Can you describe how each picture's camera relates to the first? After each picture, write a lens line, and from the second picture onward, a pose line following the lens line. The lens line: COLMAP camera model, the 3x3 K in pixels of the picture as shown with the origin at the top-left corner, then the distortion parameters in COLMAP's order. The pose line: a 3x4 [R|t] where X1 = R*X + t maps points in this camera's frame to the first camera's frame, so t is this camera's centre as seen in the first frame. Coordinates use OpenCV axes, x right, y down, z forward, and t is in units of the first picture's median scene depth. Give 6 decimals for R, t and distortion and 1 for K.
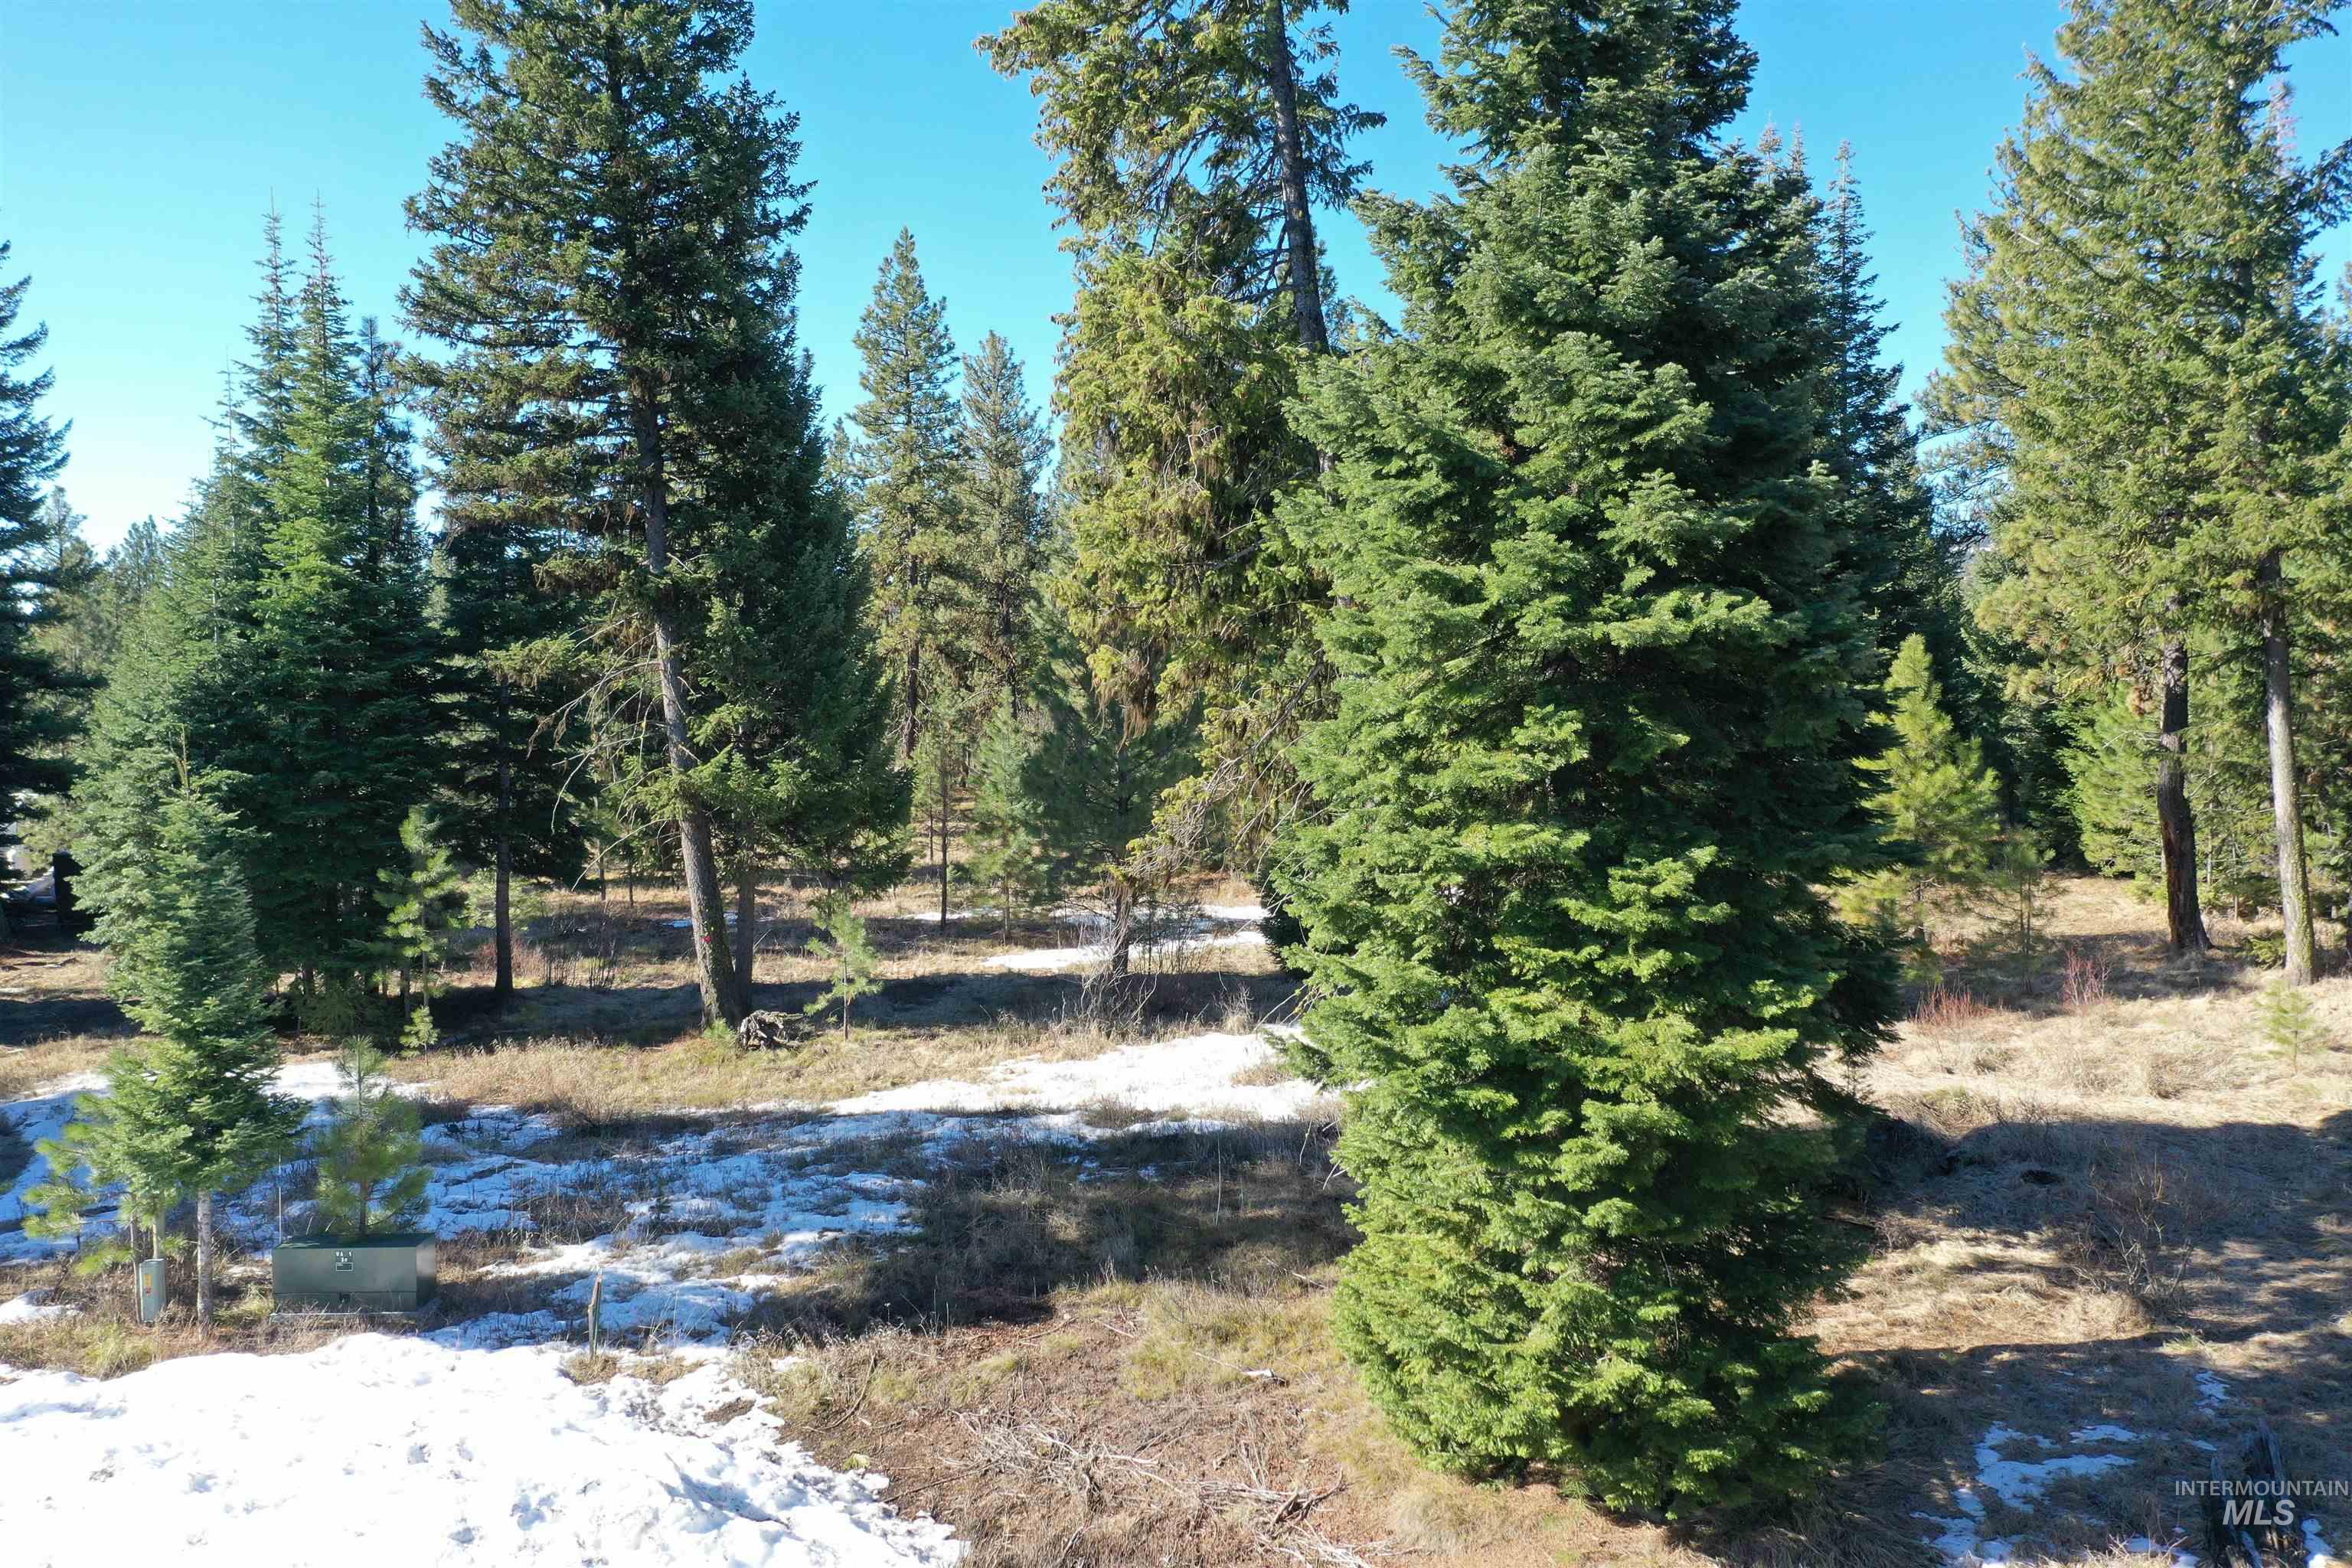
lens RADIAL K [[1858.9, 0, 1167.8], [0, 1858.9, 781.5], [0, 0, 1]] dist [-0.004850, -0.000698]
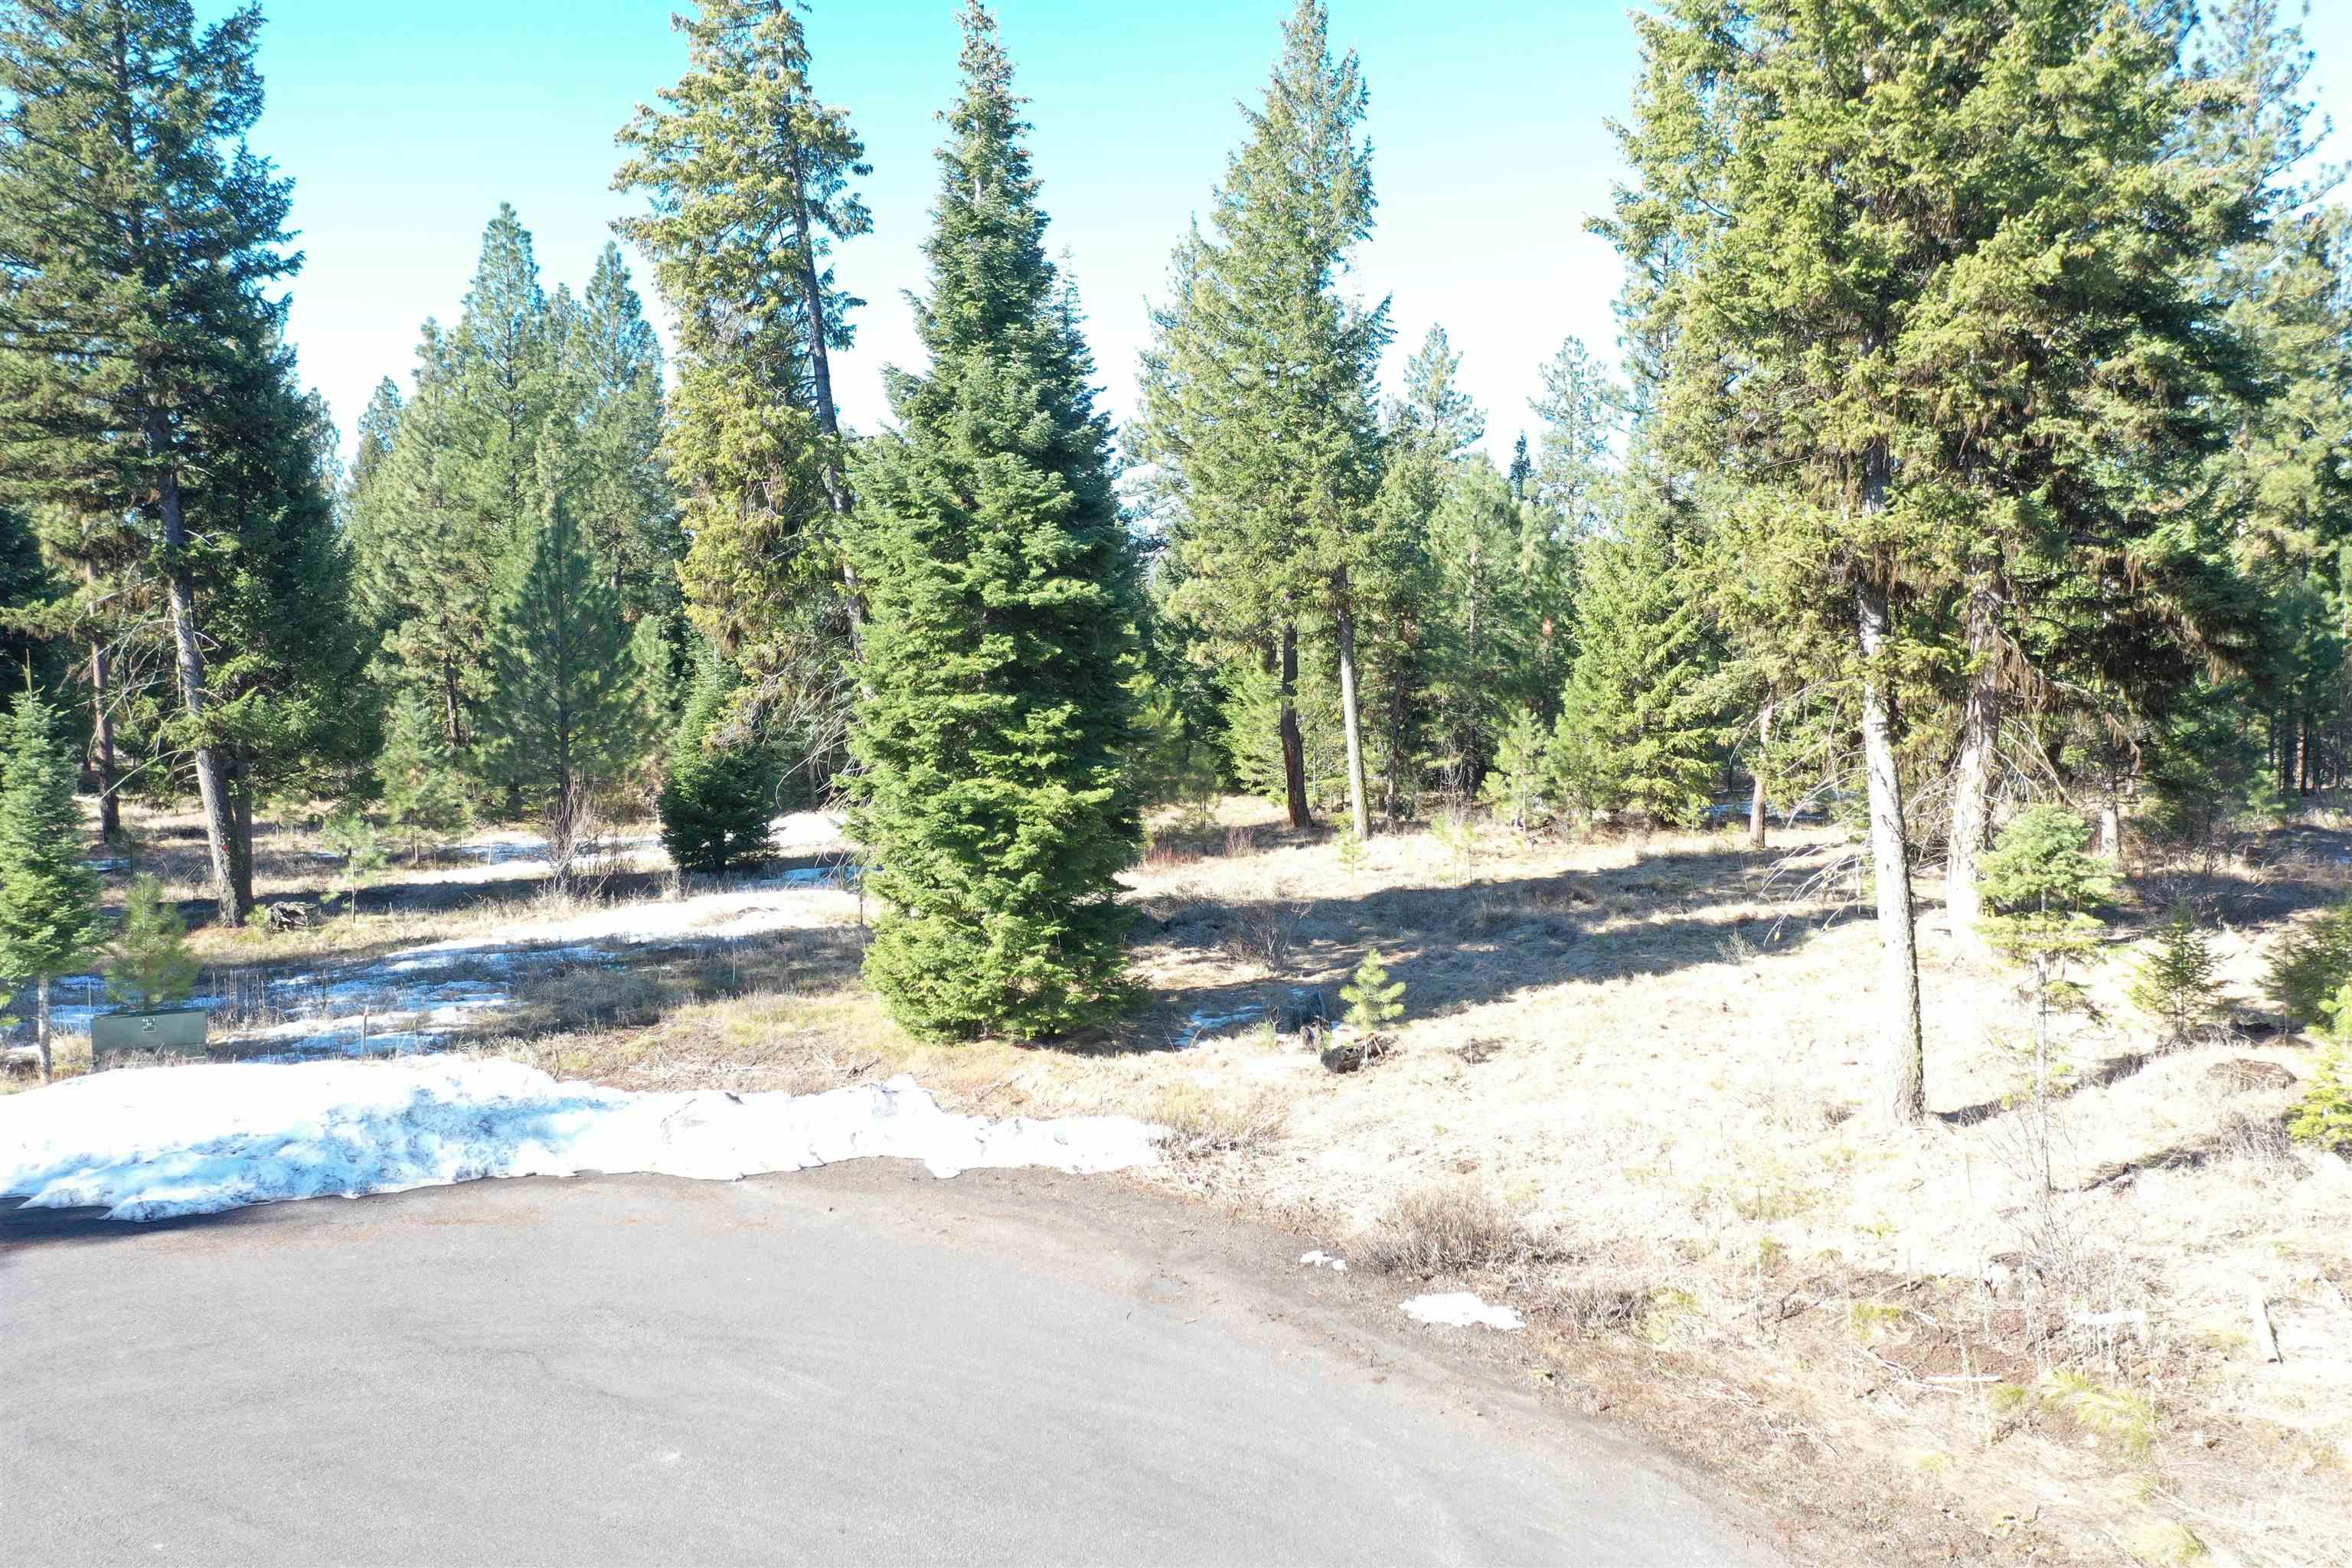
lens RADIAL K [[1858.9, 0, 1167.8], [0, 1858.9, 781.5], [0, 0, 1]] dist [-0.004850, -0.000698]
pose [[0.913045, -0.018157, 0.407455, -0.430935], [0.016533, 0.999835, 0.007507, 0.102601], [-0.407524, -0.000118, 0.913194, -0.884161]]
